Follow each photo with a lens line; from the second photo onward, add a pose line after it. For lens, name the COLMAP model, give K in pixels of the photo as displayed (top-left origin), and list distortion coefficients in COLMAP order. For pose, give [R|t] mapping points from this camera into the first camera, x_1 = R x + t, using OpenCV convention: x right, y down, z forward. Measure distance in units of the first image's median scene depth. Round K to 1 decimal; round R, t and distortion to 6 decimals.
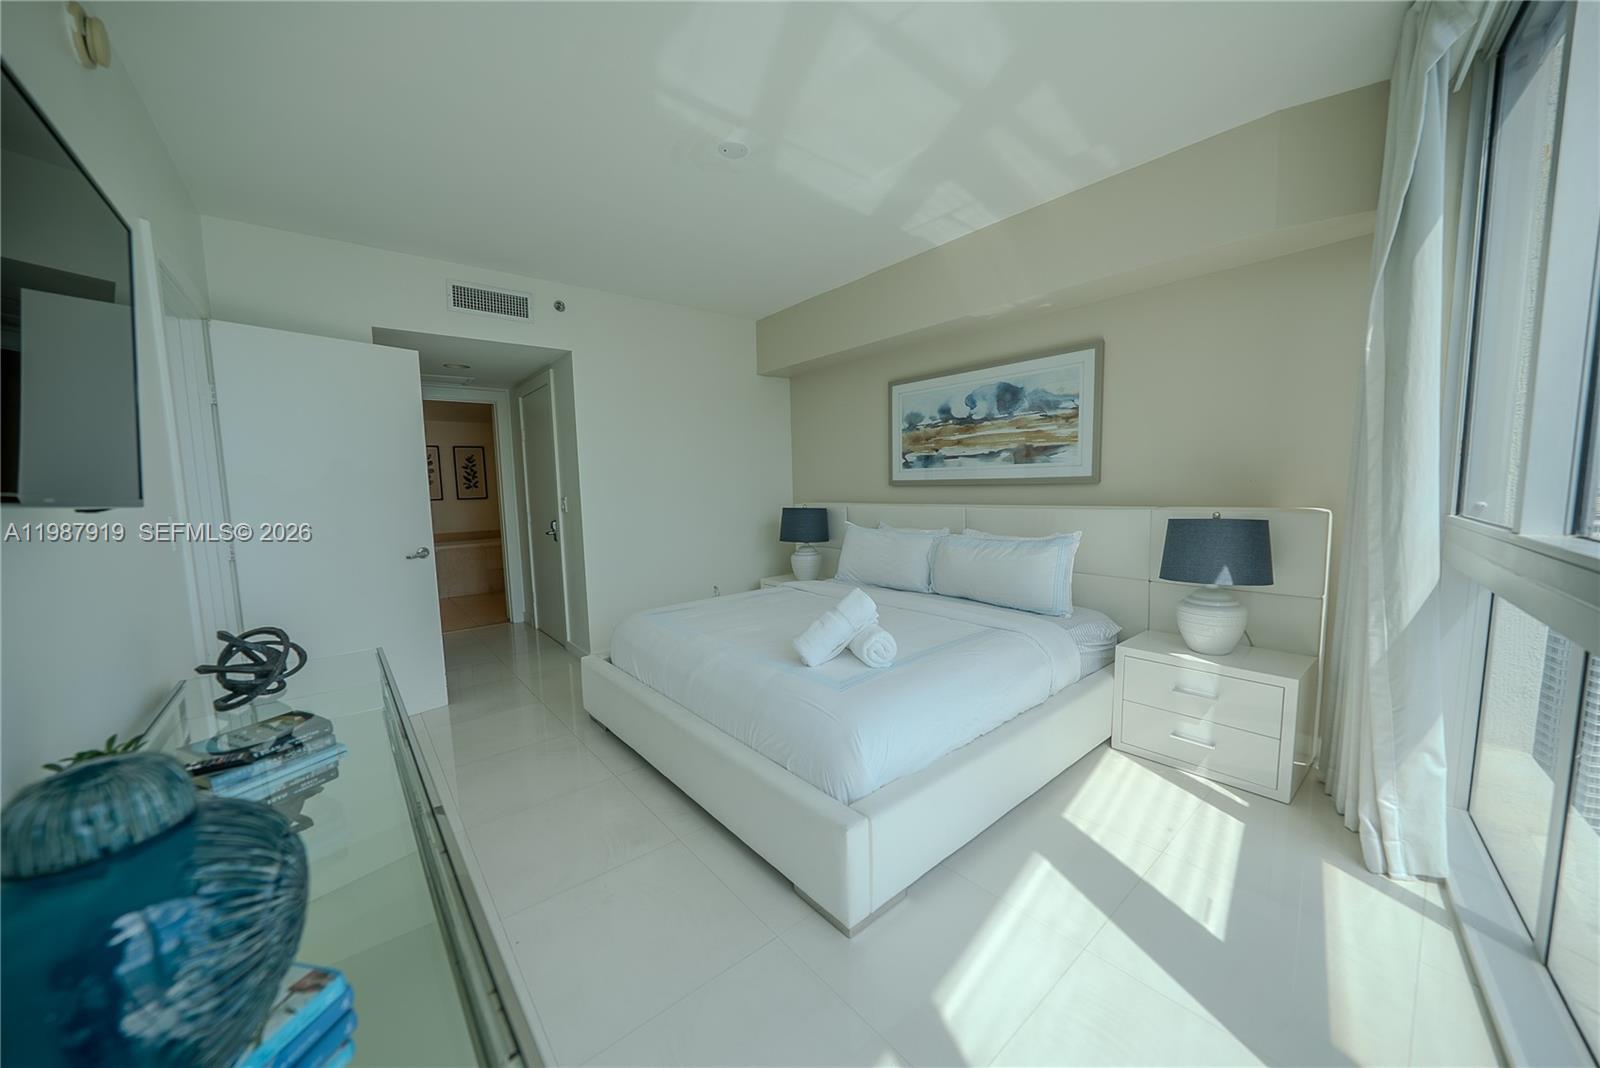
lens RADIAL K [[561.6, 0, 798.2], [0, 561.6, 539.4], [0, 0, 1]] dist [-0.019937, 0.002800]
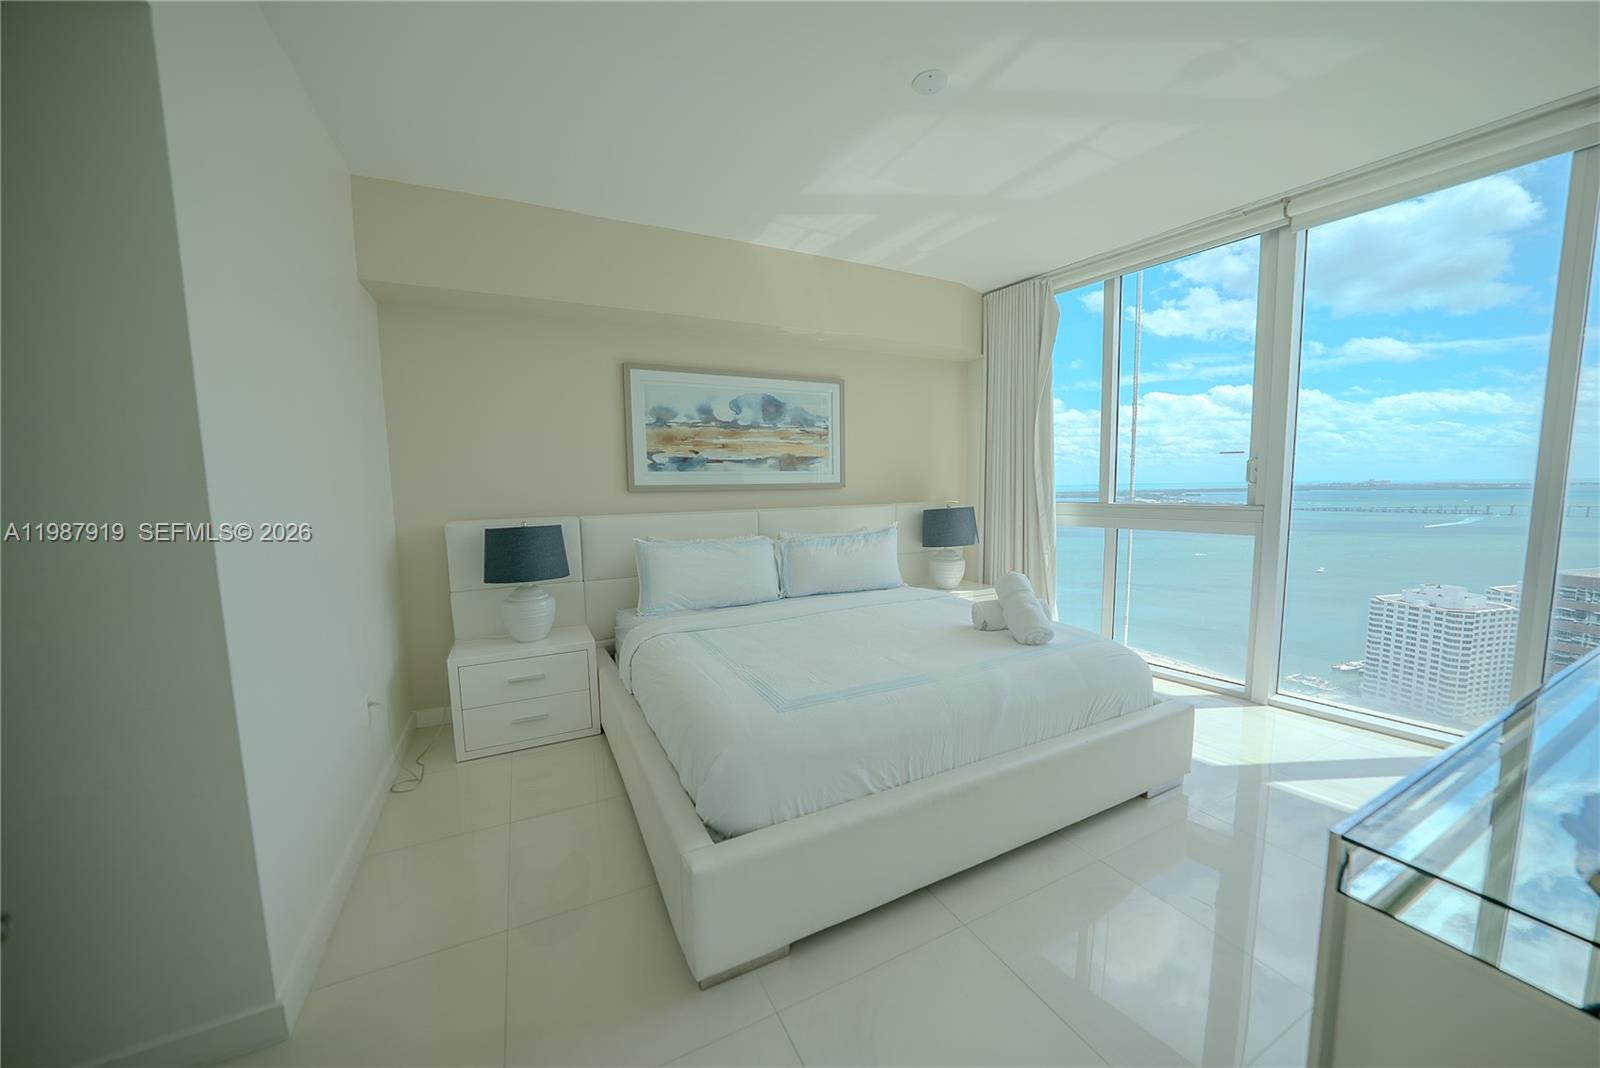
lens RADIAL K [[561.6, 0, 794.8], [0, 561.6, 539.1], [0, 0, 1]] dist [-0.019937, 0.002800]
pose [[0.230780, -0.080113, 0.969702, -0.655144], [0.105437, 0.992795, 0.056928, -0.057331], [-0.967276, 0.089105, 0.237564, 0.681052]]
